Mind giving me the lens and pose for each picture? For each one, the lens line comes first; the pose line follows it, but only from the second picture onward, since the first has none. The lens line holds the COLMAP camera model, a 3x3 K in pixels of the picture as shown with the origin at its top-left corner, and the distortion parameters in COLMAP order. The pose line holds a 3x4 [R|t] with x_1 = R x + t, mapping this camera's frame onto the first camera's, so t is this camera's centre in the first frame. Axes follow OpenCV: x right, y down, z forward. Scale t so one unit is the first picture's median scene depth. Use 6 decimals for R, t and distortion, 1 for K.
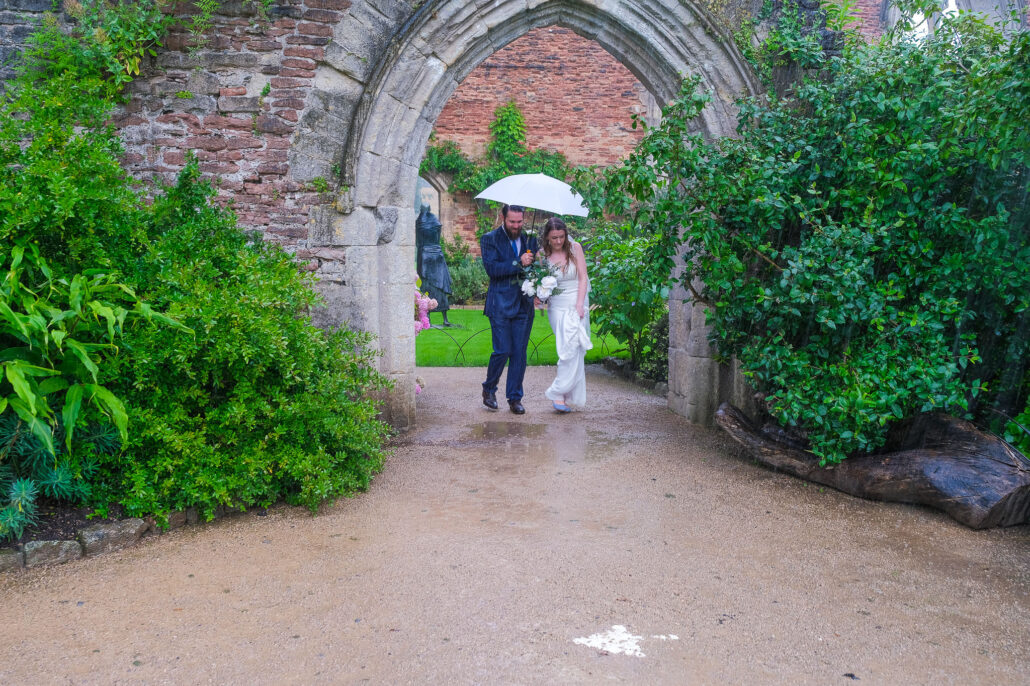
lens RADIAL K [[1024.3, 0, 515.0], [0, 1024.3, 343.0], [0, 0, 1]] dist [-0.013009, 0.009668]
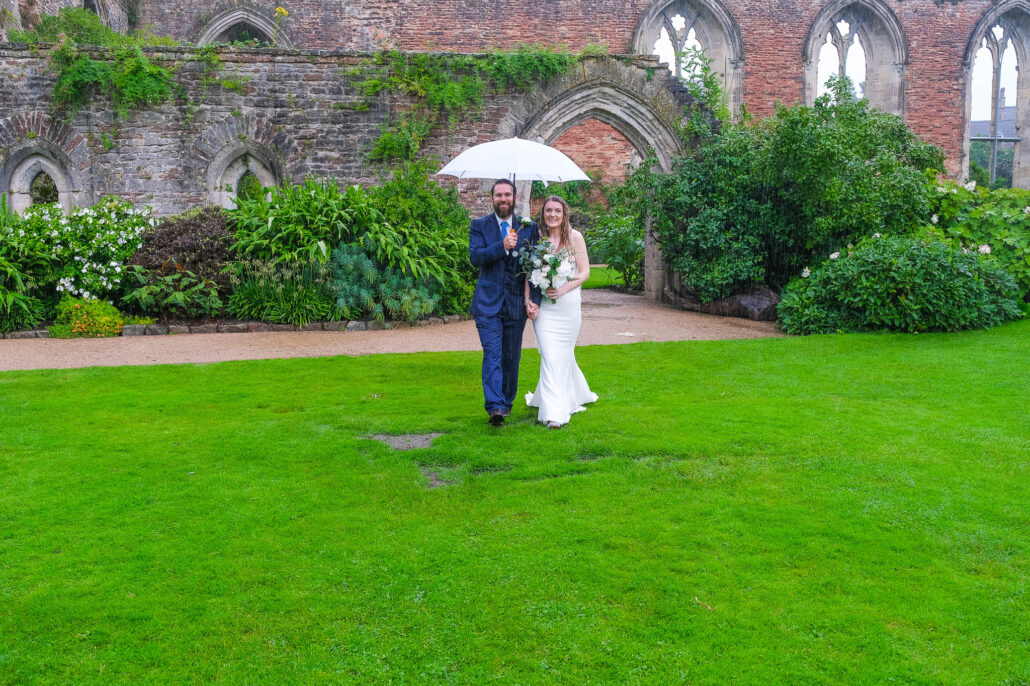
lens RADIAL K [[956.0, 0, 515.0], [0, 956.0, 343.0], [0, 0, 1]] dist [0.001855, 0.000245]
pose [[0.999897, -0.012959, 0.006089, -0.172348], [0.012800, 0.999596, 0.025394, 0.141476], [-0.006416, -0.025313, 0.999659, -1.282541]]
